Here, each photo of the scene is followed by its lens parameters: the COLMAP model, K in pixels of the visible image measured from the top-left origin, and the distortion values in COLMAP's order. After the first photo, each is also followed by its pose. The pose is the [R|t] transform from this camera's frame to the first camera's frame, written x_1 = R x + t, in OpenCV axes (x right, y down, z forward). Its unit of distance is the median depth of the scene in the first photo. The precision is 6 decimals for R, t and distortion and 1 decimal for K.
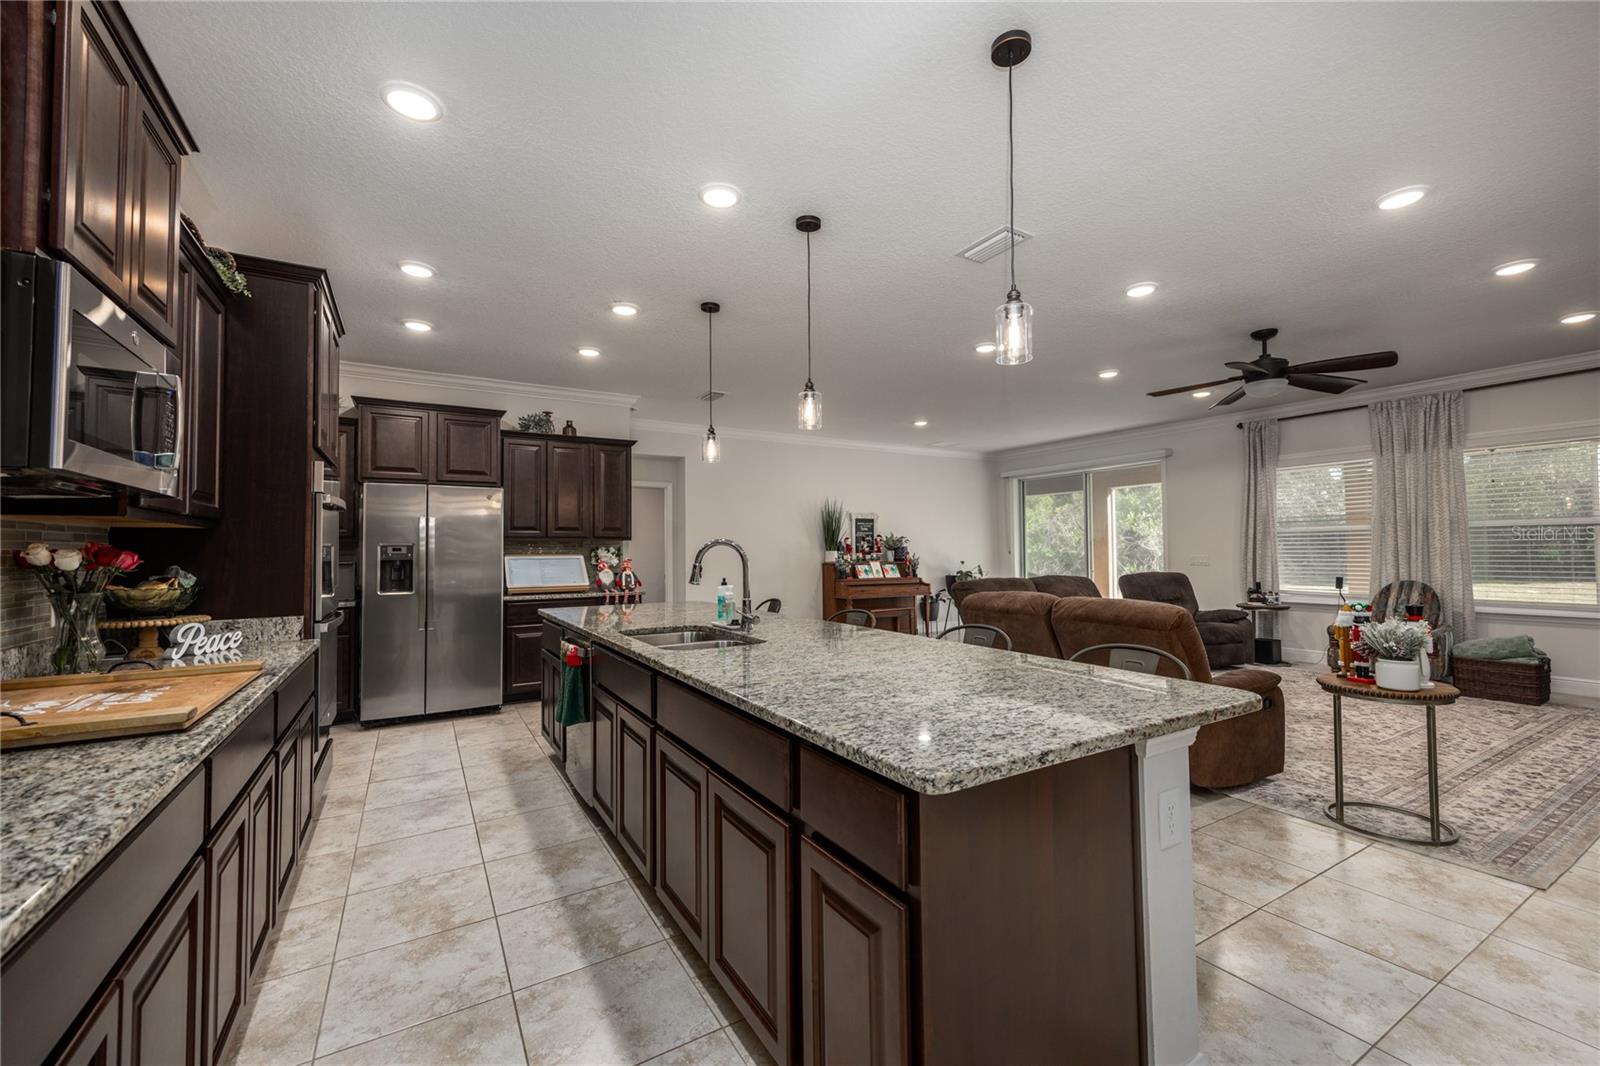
lens RADIAL K [[643.1, 0, 799.4], [0, 643.1, 530.9], [0, 0, 1]] dist [0.009746, -0.001197]
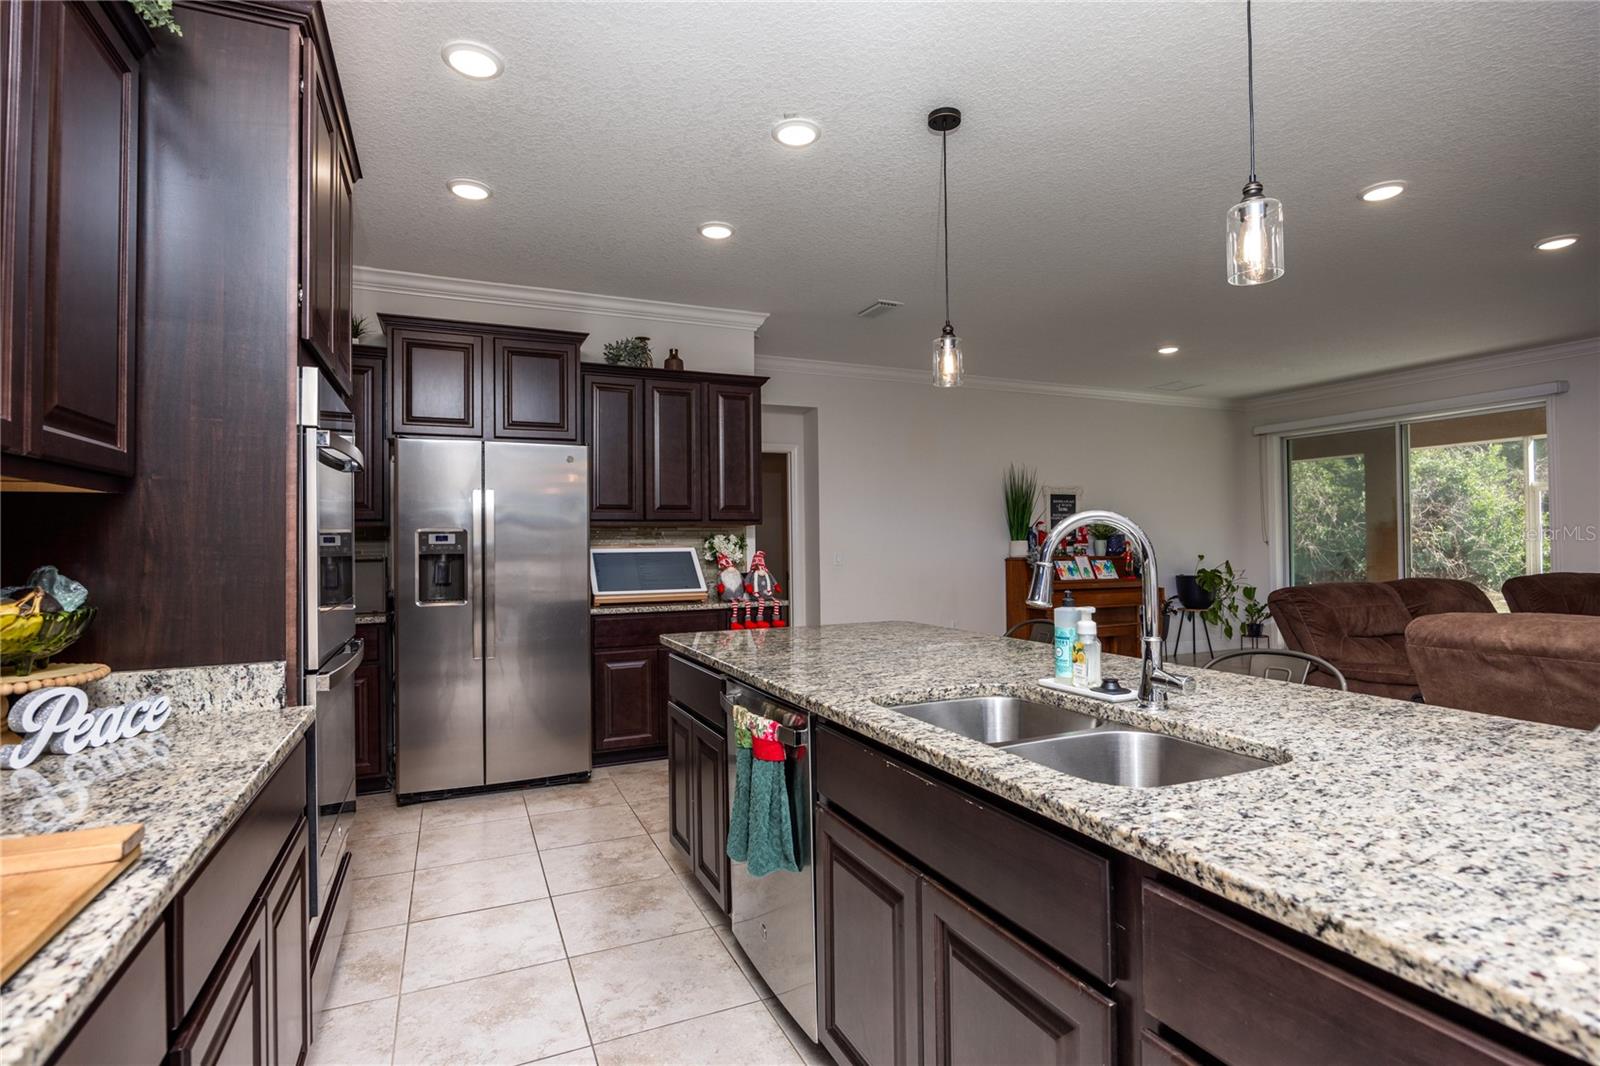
lens RADIAL K [[778.0, 0, 797.8], [0, 778.0, 530.7], [0, 0, 1]] dist [-0.011645, 0.000833]
pose [[0.992730, -0.003102, -0.120322, -0.129973], [0.005075, 0.999858, 0.016090, 0.008173], [0.120255, -0.016584, 0.992605, 0.199432]]
